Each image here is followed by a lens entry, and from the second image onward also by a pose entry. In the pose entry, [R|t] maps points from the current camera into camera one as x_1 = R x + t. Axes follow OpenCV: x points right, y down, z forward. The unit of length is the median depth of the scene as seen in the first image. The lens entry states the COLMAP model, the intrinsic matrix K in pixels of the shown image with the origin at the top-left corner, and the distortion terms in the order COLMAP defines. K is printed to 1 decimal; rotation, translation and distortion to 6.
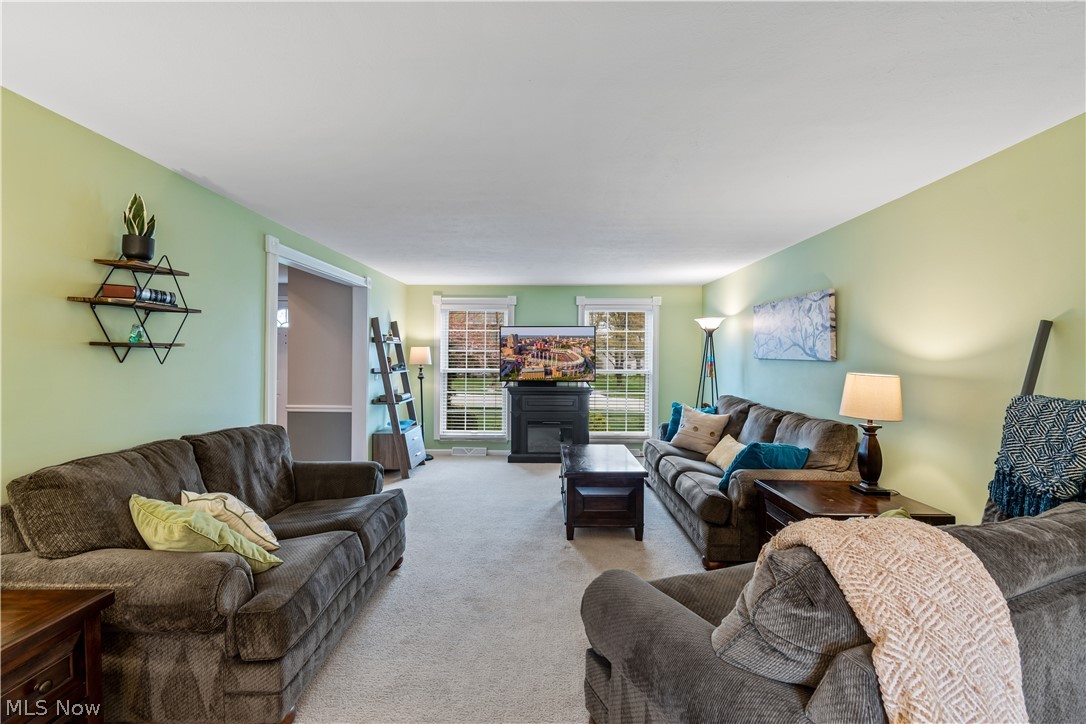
lens RADIAL K [[480.2, 0, 543.0], [0, 480.2, 362.0], [0, 0, 1]] dist [0.001426, 0.000276]
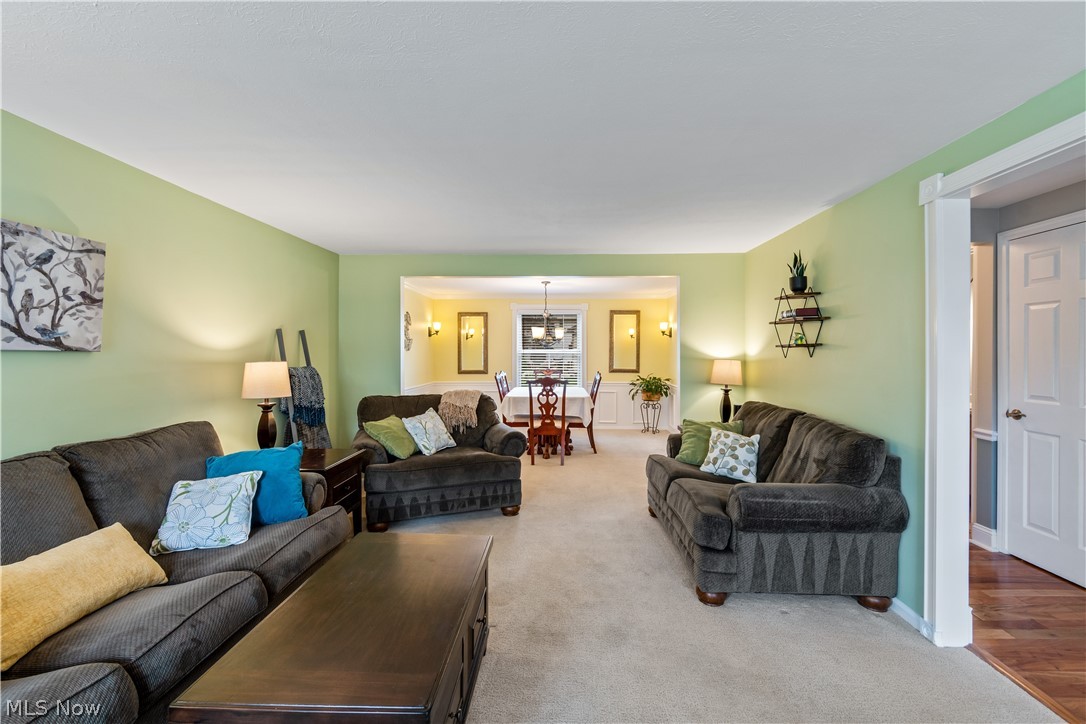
lens RADIAL K [[480.2, 0, 543.0], [0, 480.2, 362.0], [0, 0, 1]] dist [0.001426, 0.000276]
pose [[-0.999699, -0.013062, 0.020778, -0.042504], [-0.012231, 0.999140, 0.039631, -0.027928], [-0.021278, 0.039365, -0.998998, 2.185740]]
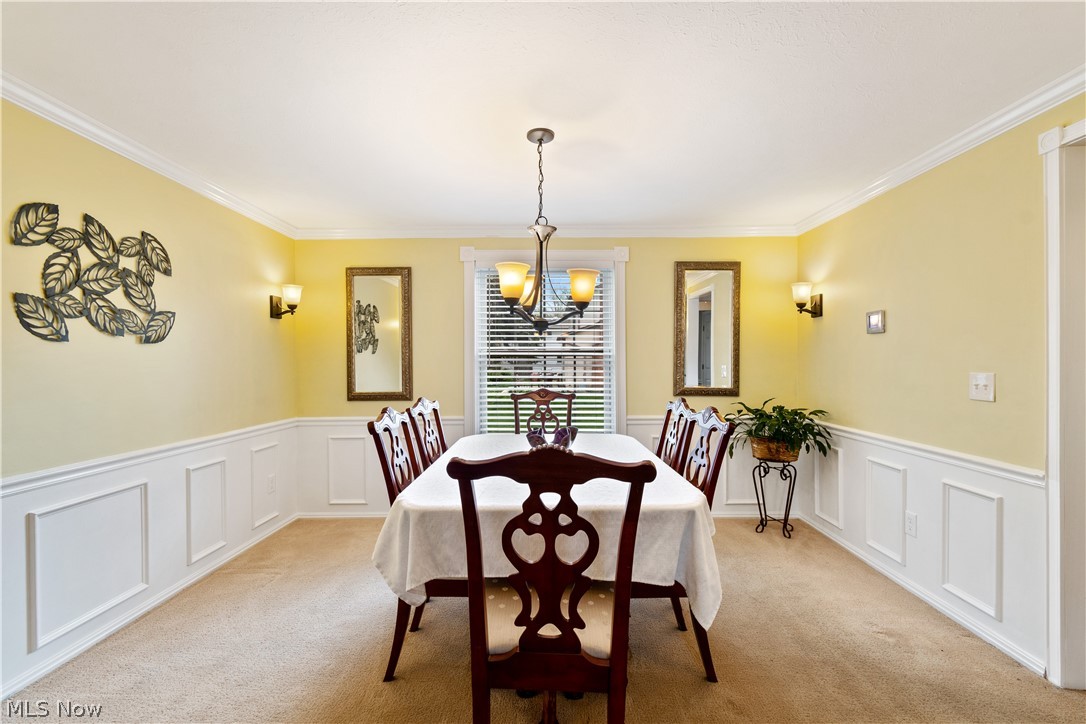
lens RADIAL K [[480.2, 0, 543.0], [0, 480.2, 362.0], [0, 0, 1]] dist [0.001426, 0.000276]
pose [[-0.999967, -0.007949, -0.001767, -0.029655], [-0.007974, 0.999866, 0.014275, -0.000127], [0.001654, 0.014289, -0.999897, 1.492397]]
